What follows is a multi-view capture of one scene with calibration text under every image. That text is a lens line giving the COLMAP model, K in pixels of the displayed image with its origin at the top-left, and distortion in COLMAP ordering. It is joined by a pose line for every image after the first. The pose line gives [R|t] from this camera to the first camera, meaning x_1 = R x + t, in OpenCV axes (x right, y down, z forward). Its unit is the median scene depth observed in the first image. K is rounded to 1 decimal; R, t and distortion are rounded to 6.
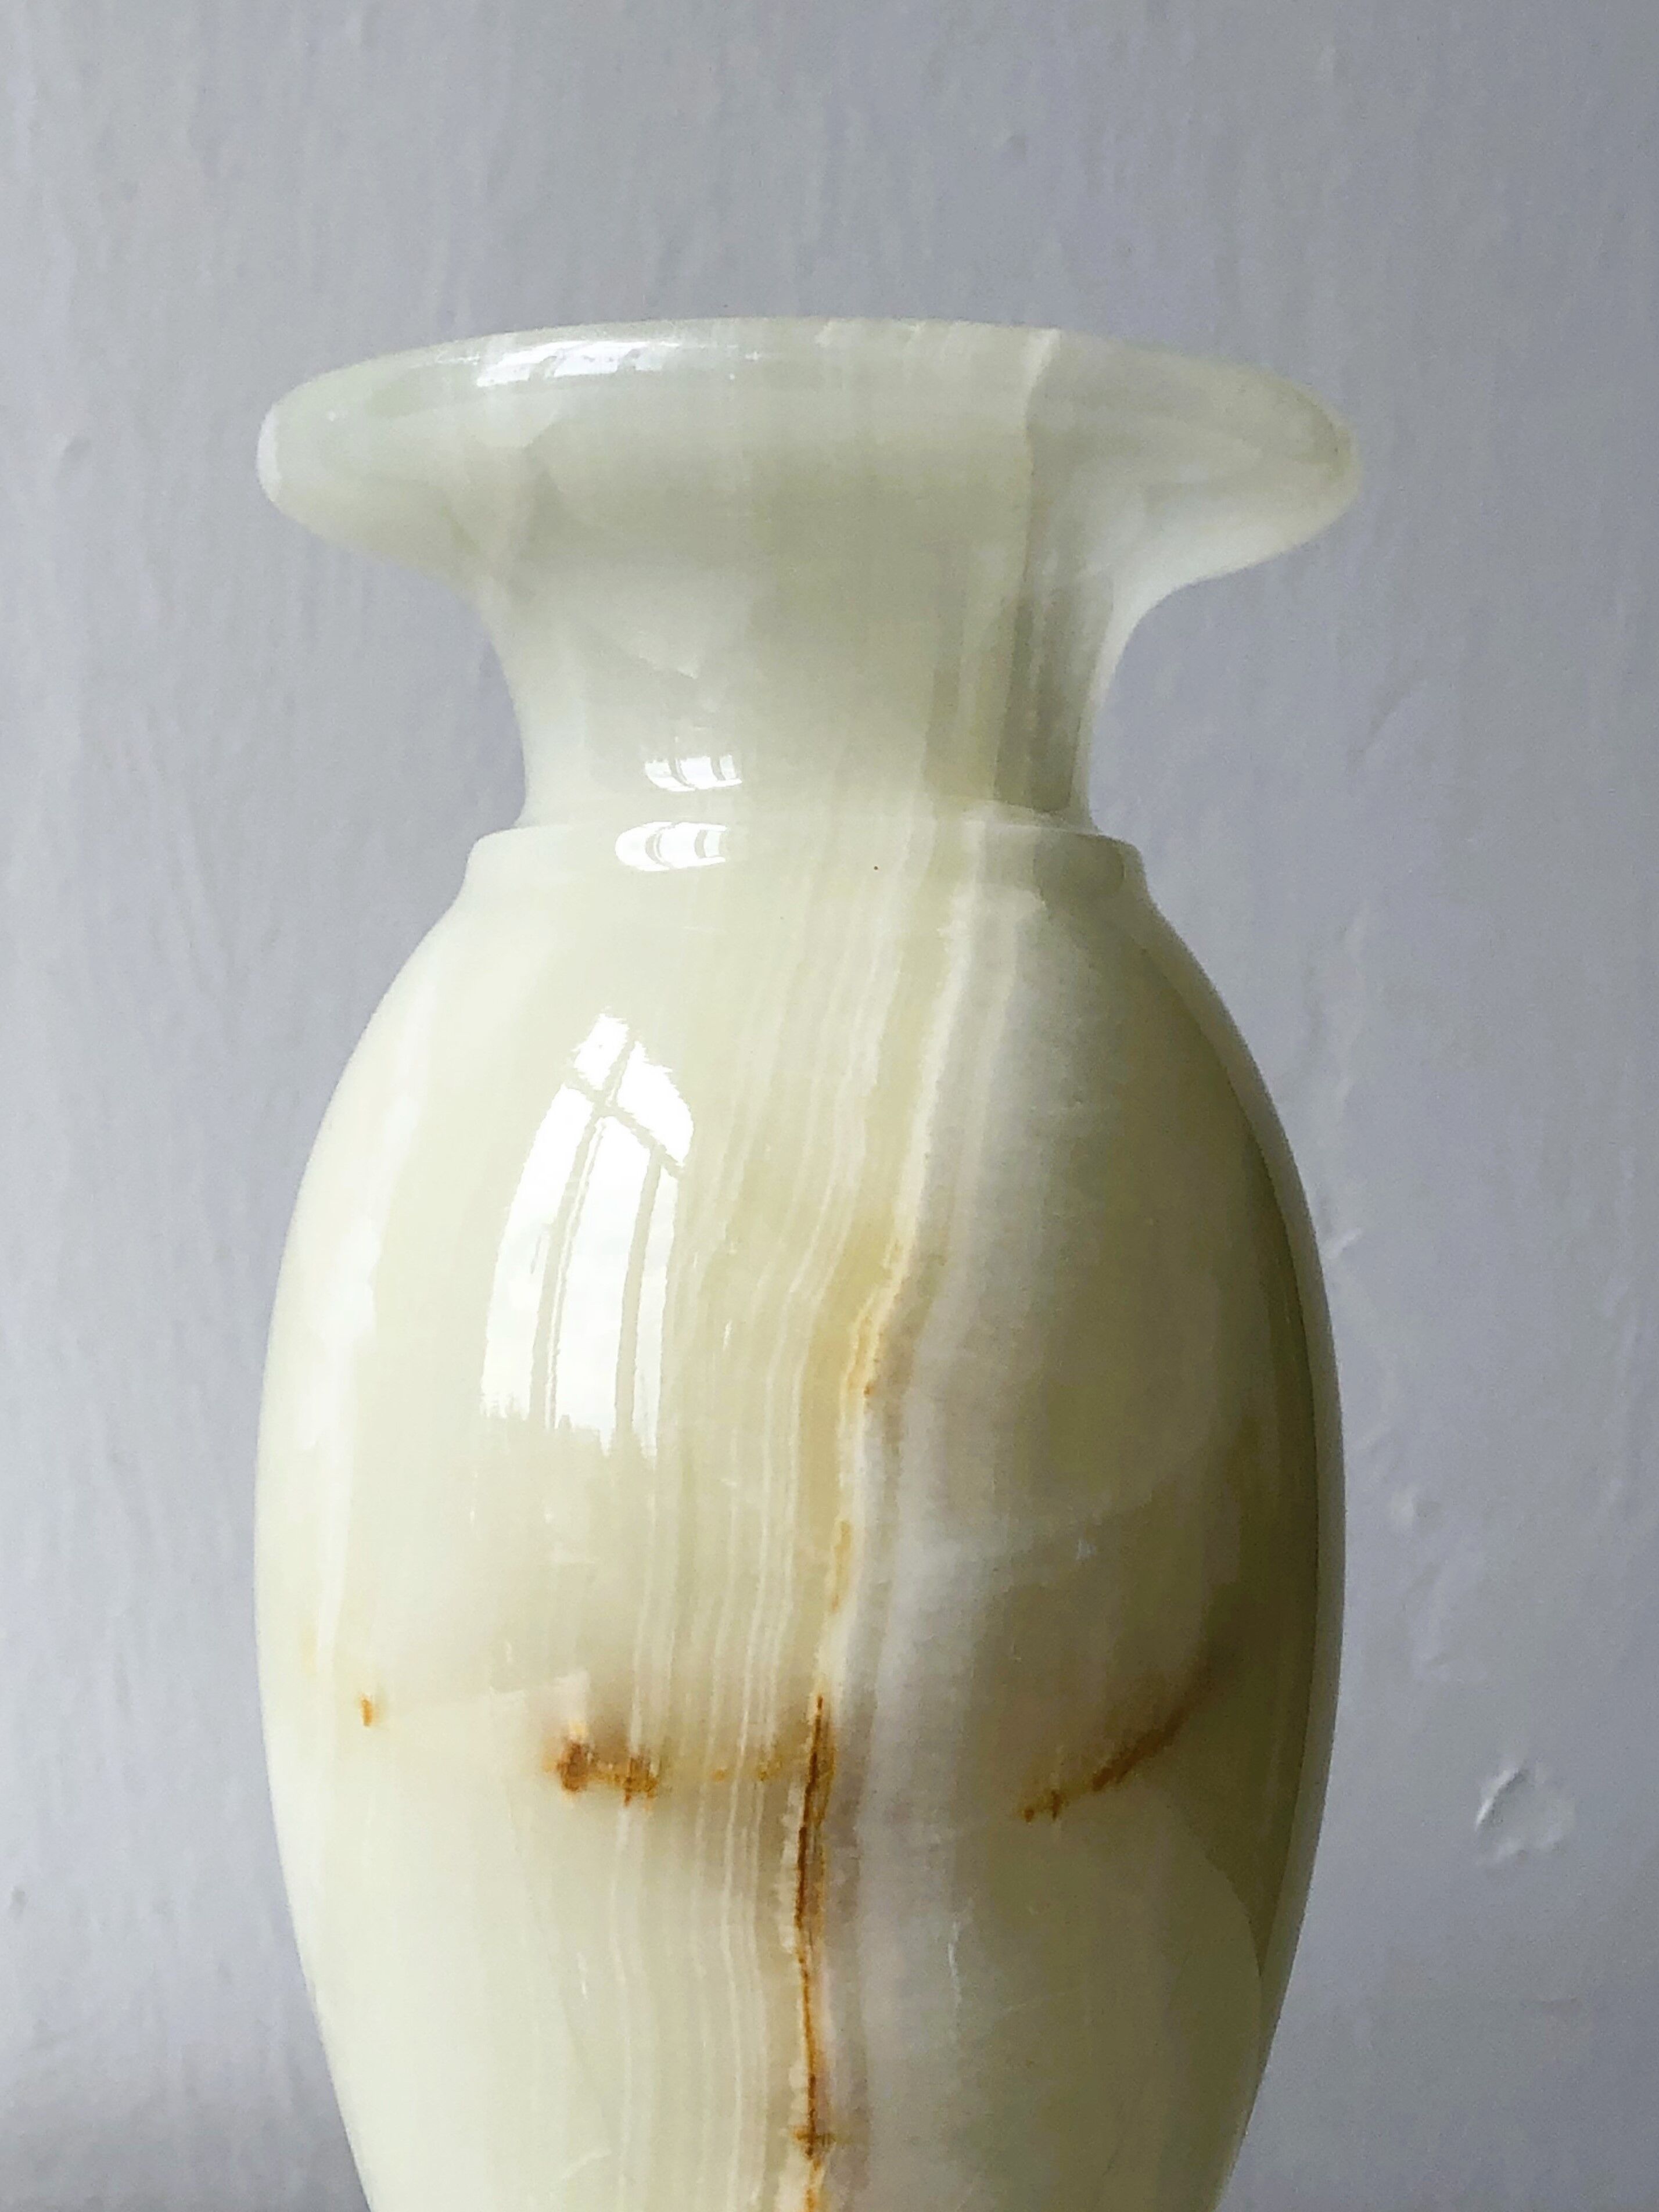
lens RADIAL K [[3812.5, 0, 829.5], [0, 3812.5, 1106.0], [0, 0, 1]] dist [0.141685, 0.012730]
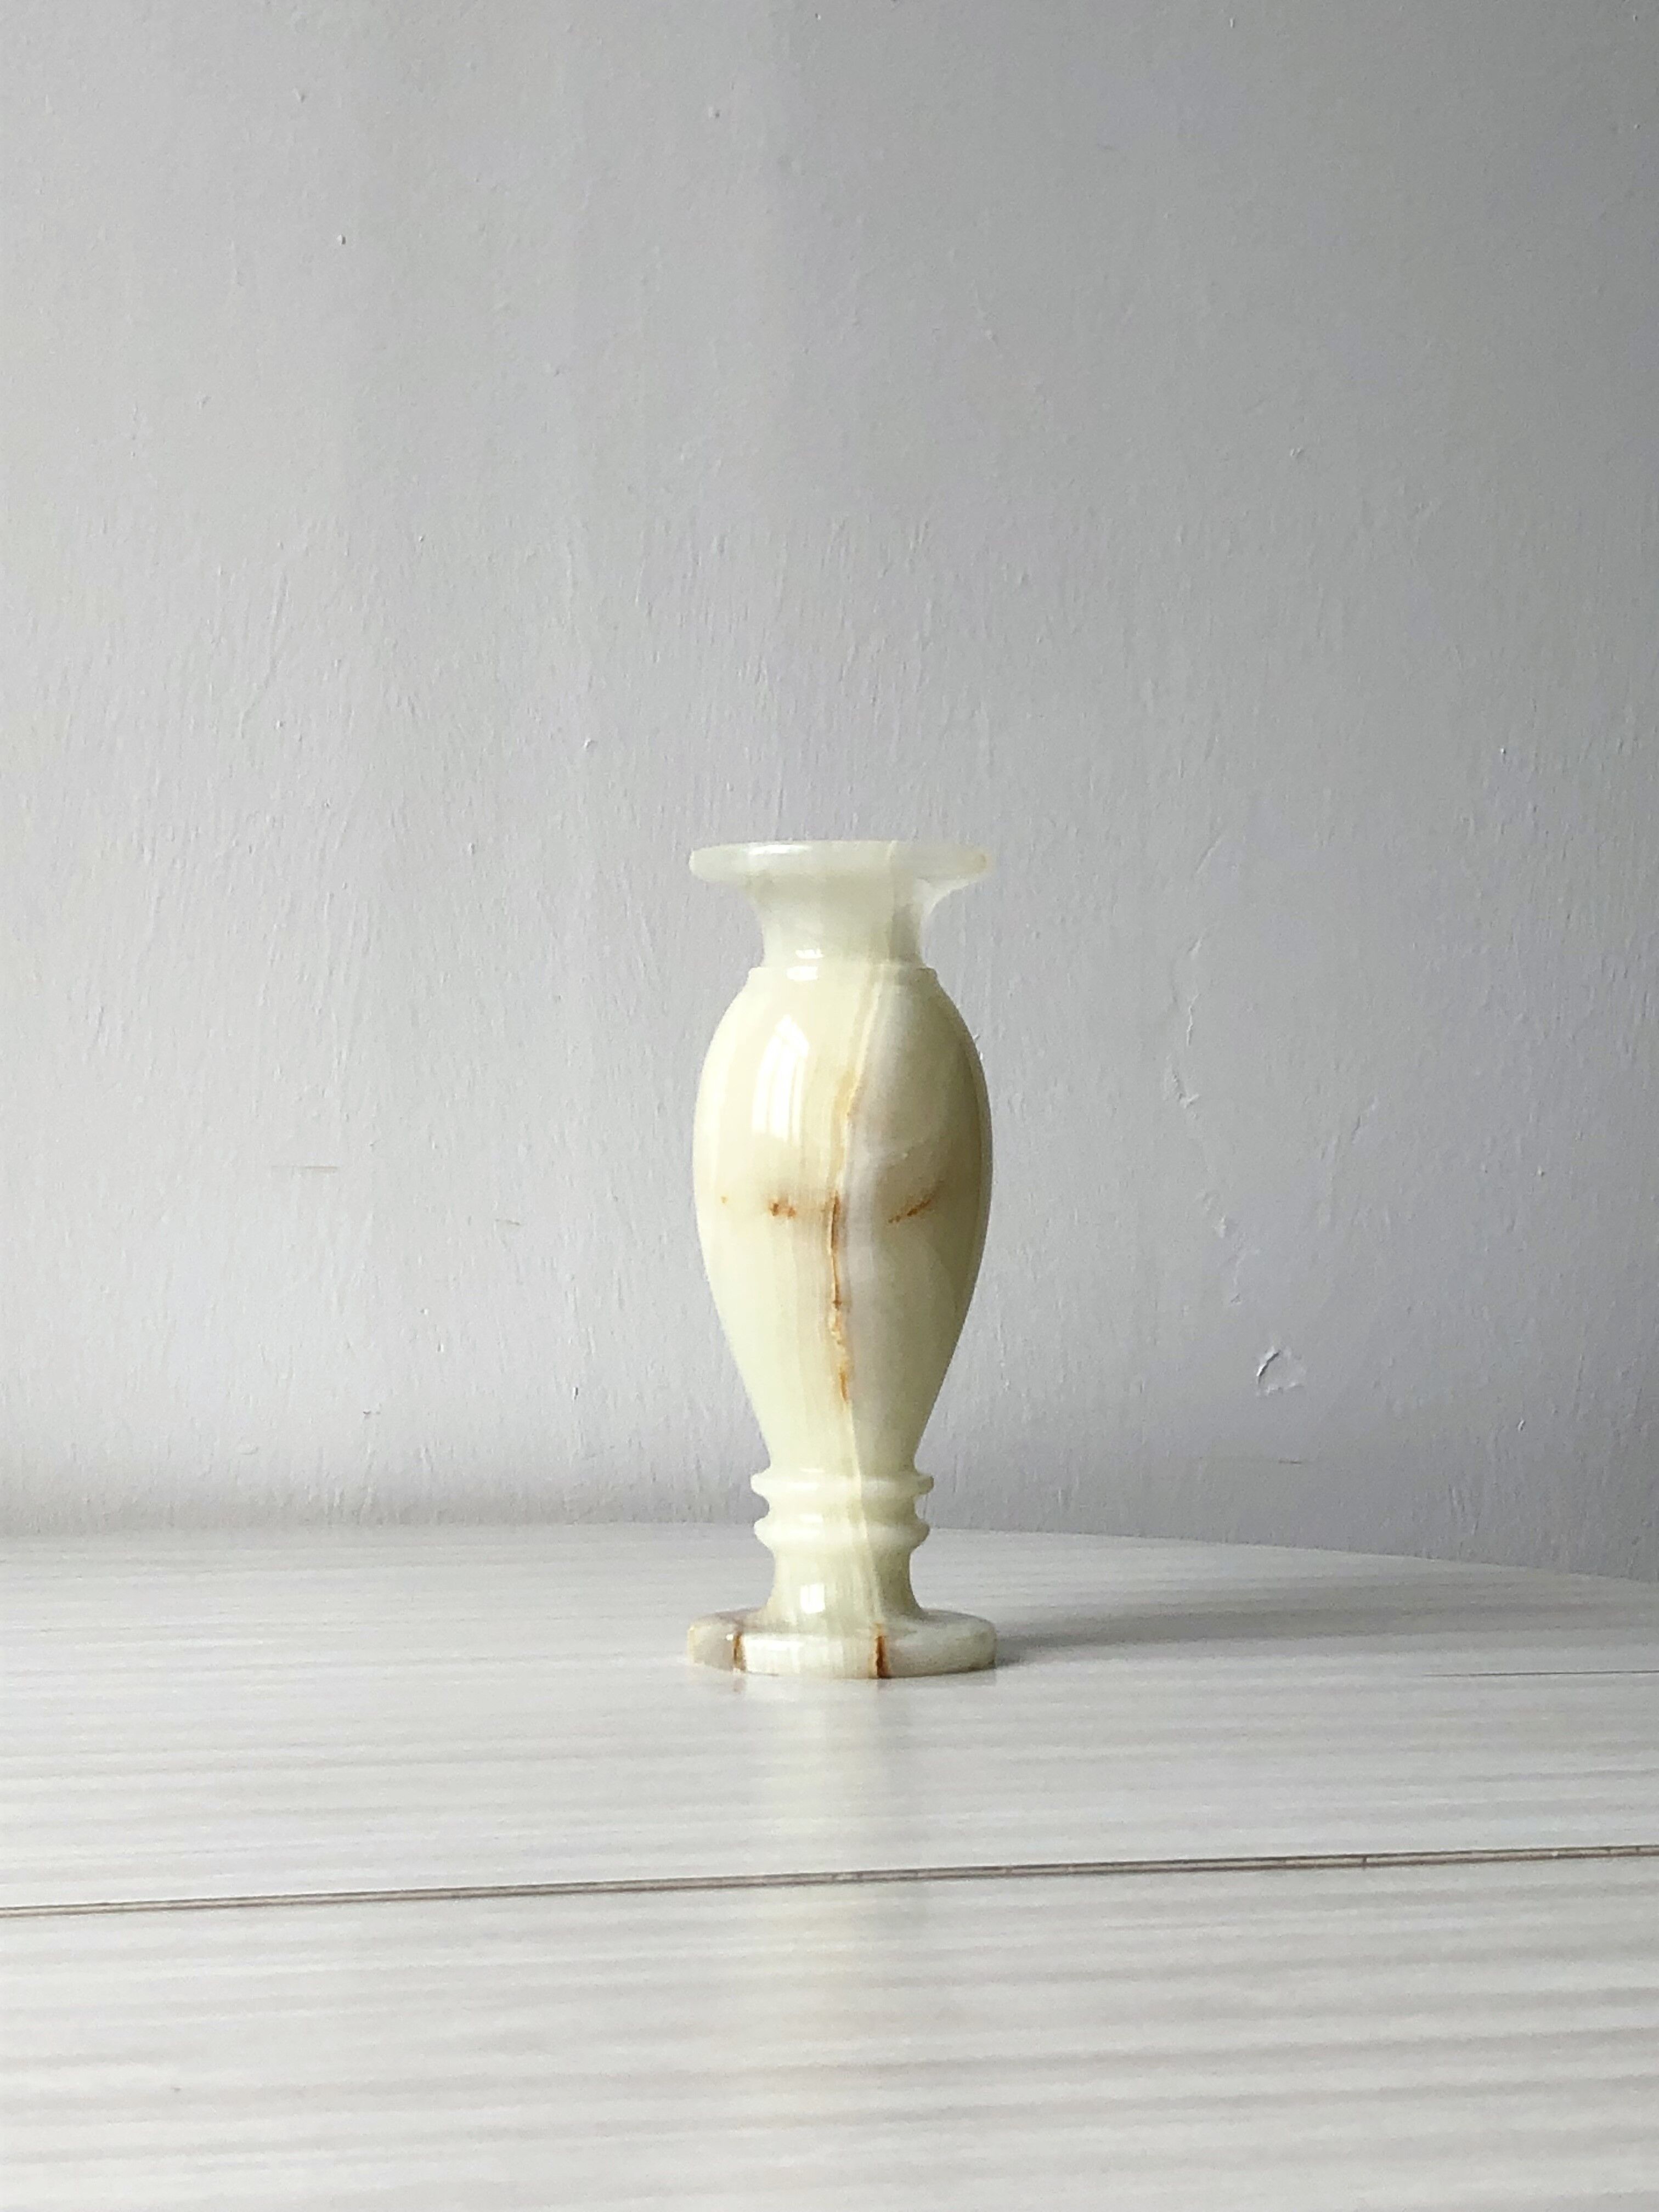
lens RADIAL K [[3812.5, 0, 829.5], [0, 3812.5, 1106.0], [0, 0, 1]] dist [0.141685, 0.012730]
pose [[0.995408, -0.009160, -0.095285, 0.357597], [0.011196, 0.999720, 0.020855, -0.016332], [0.095067, -0.021826, 0.995232, -2.853179]]
